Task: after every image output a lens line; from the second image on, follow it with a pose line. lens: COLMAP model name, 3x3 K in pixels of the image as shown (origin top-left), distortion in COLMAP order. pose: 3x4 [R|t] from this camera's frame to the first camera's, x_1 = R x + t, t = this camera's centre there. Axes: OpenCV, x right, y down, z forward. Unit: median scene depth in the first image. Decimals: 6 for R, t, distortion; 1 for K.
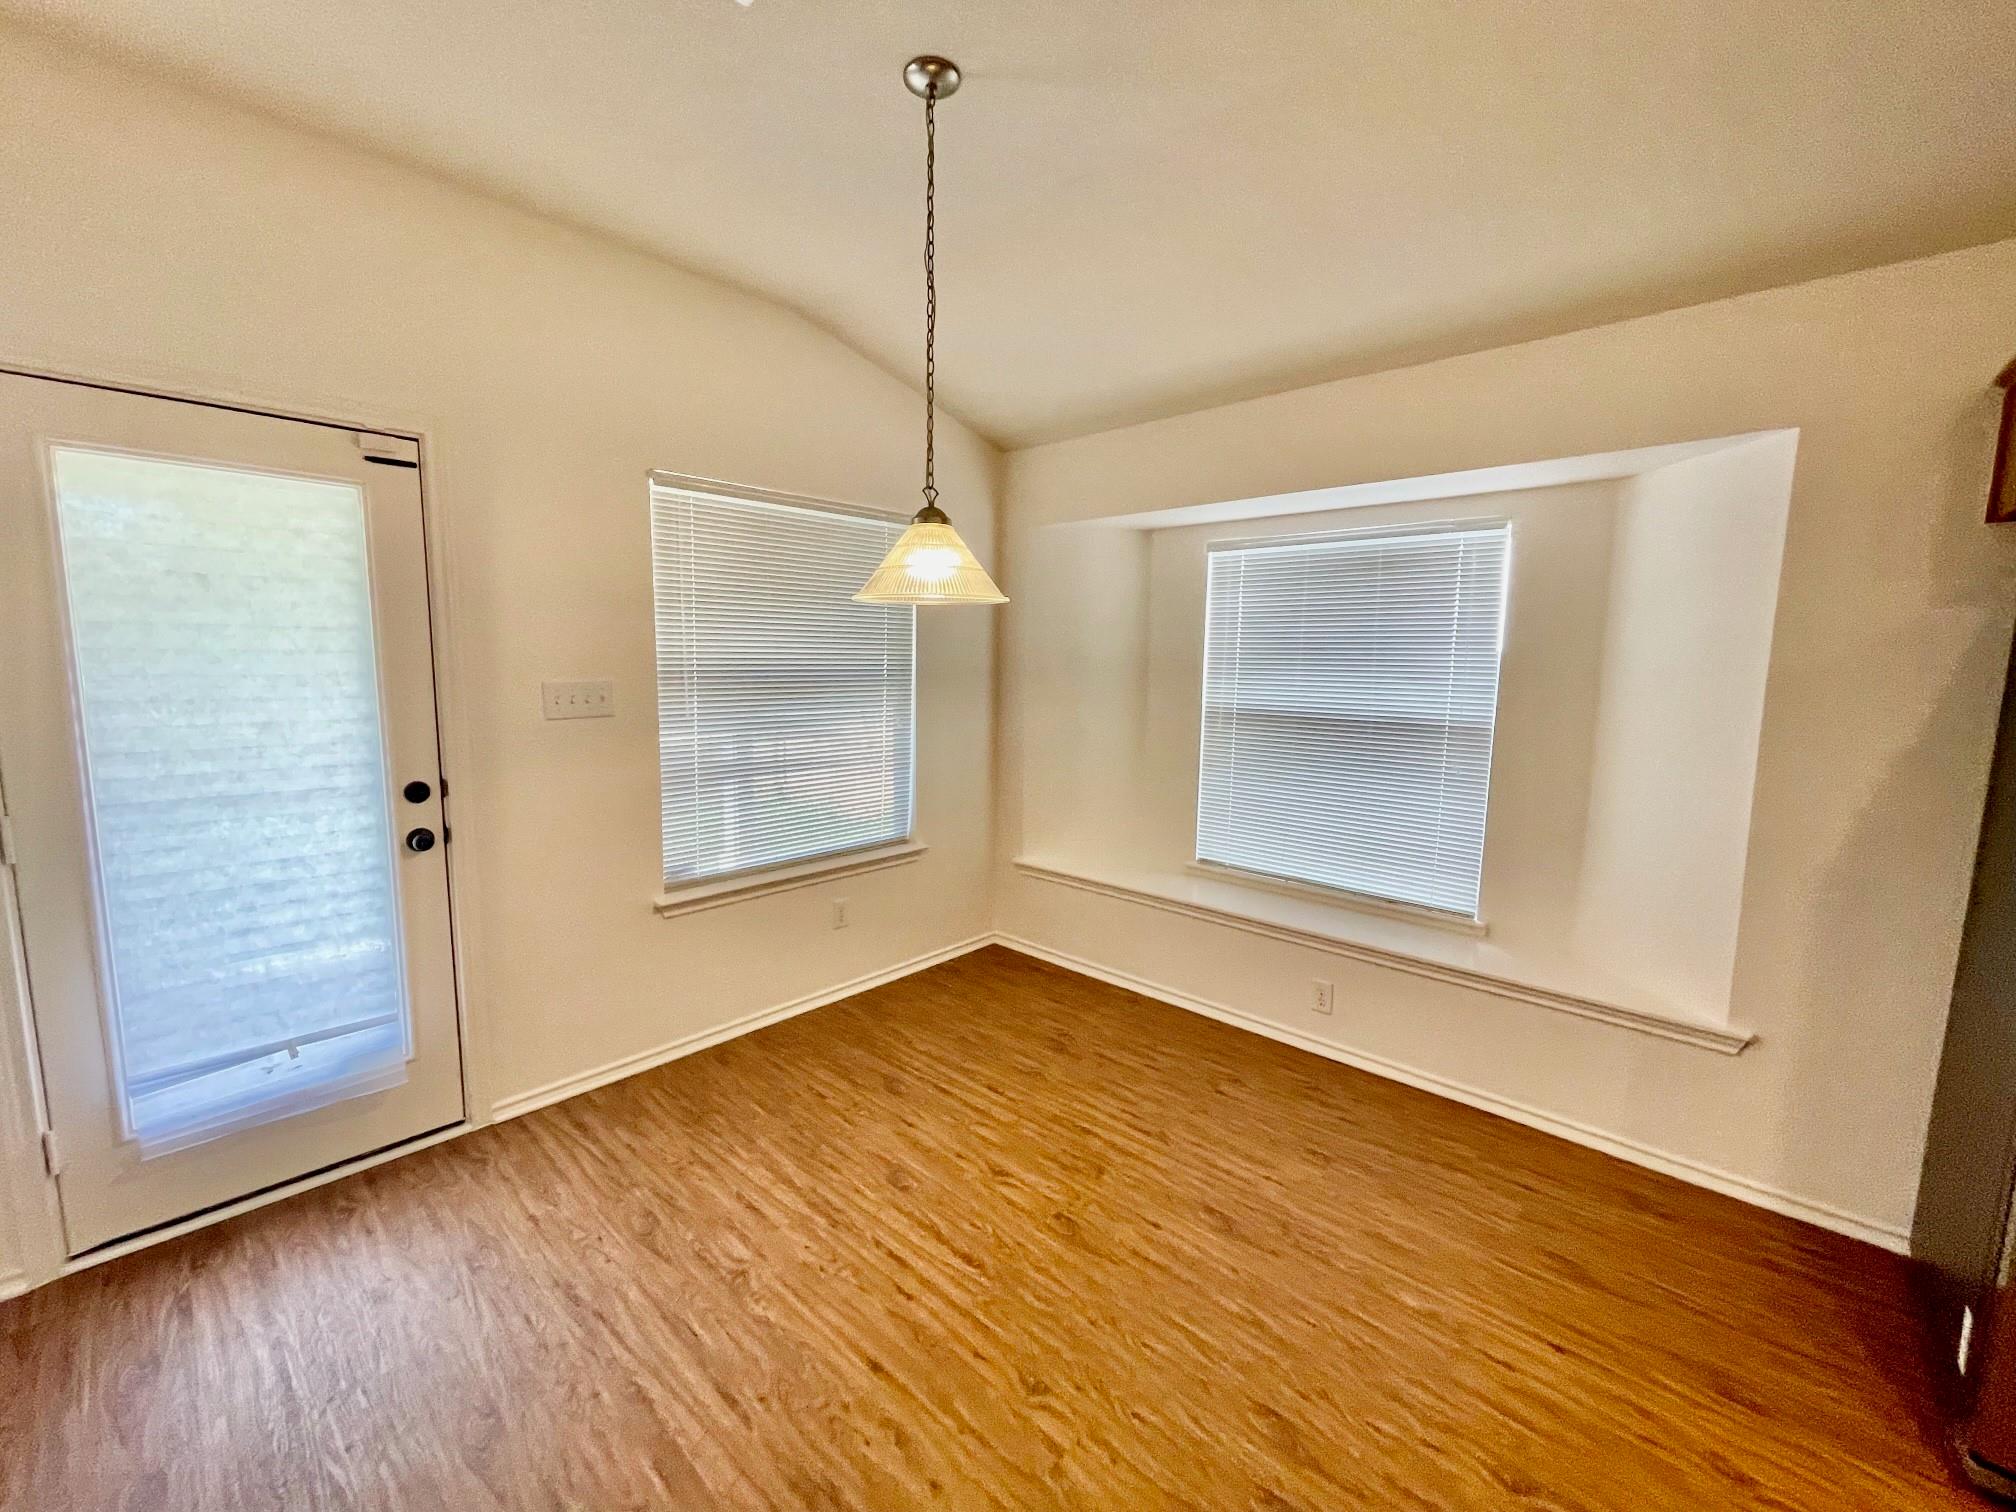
lens RADIAL K [[817.2, 0, 1002.1], [0, 817.2, 757.9], [0, 0, 1]] dist [-0.003098, 0.000337]
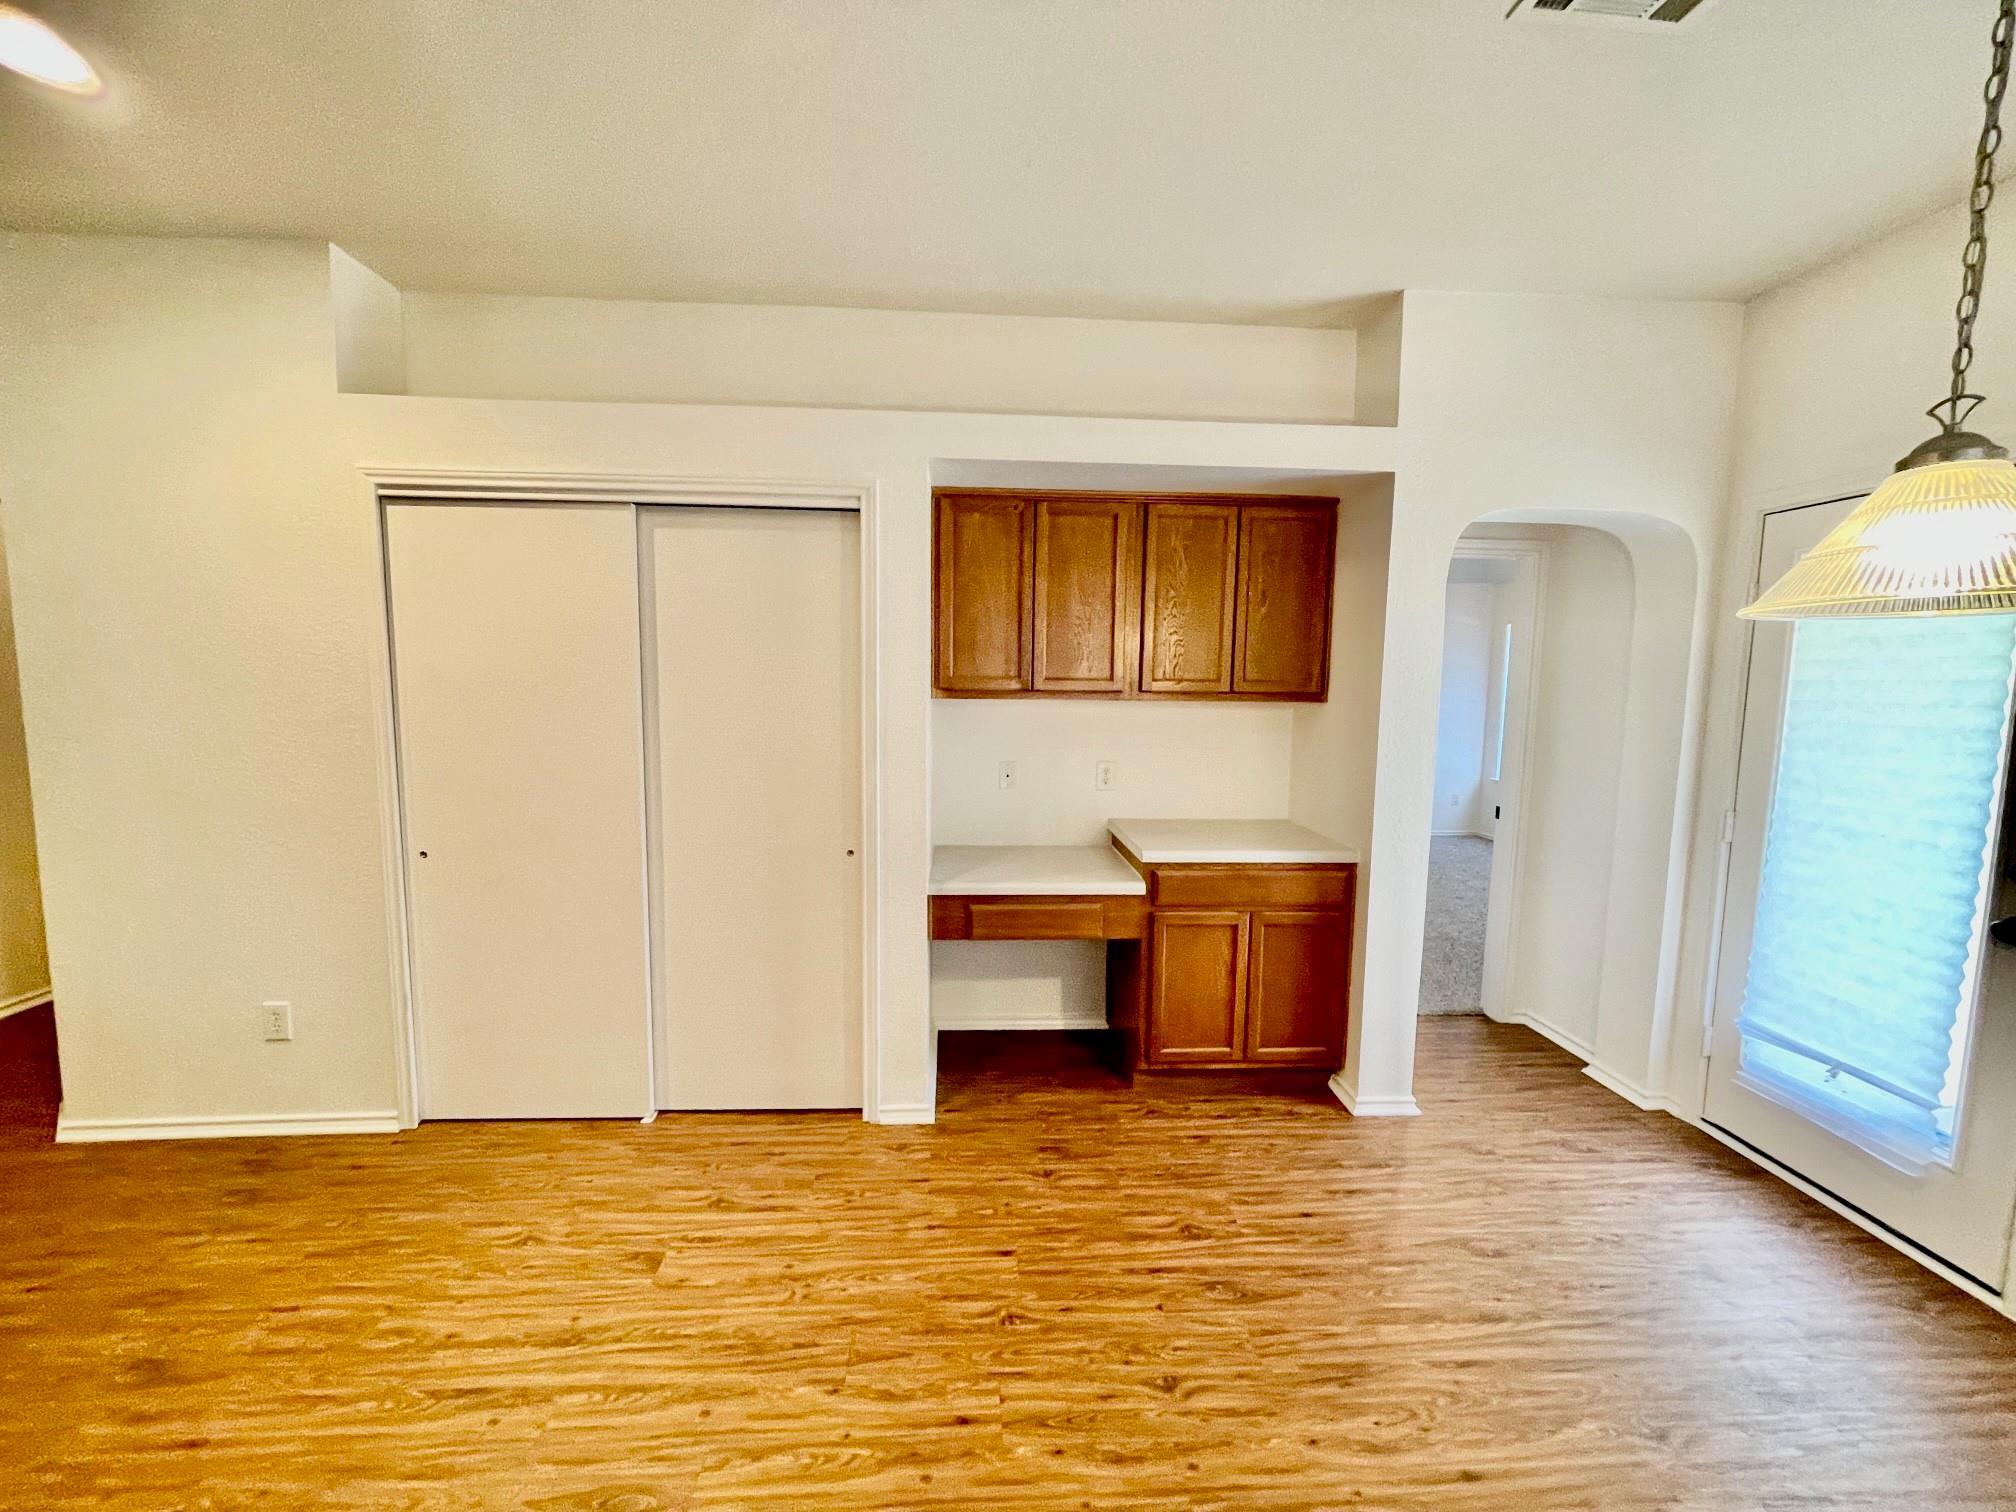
lens RADIAL K [[817.2, 0, 1002.1], [0, 817.2, 757.9], [0, 0, 1]] dist [-0.003098, 0.000337]
pose [[-0.688309, 0.047626, -0.723853, 0.710978], [-0.114812, 0.978113, 0.173530, -0.116950], [0.716274, 0.202549, -0.667776, 0.920615]]
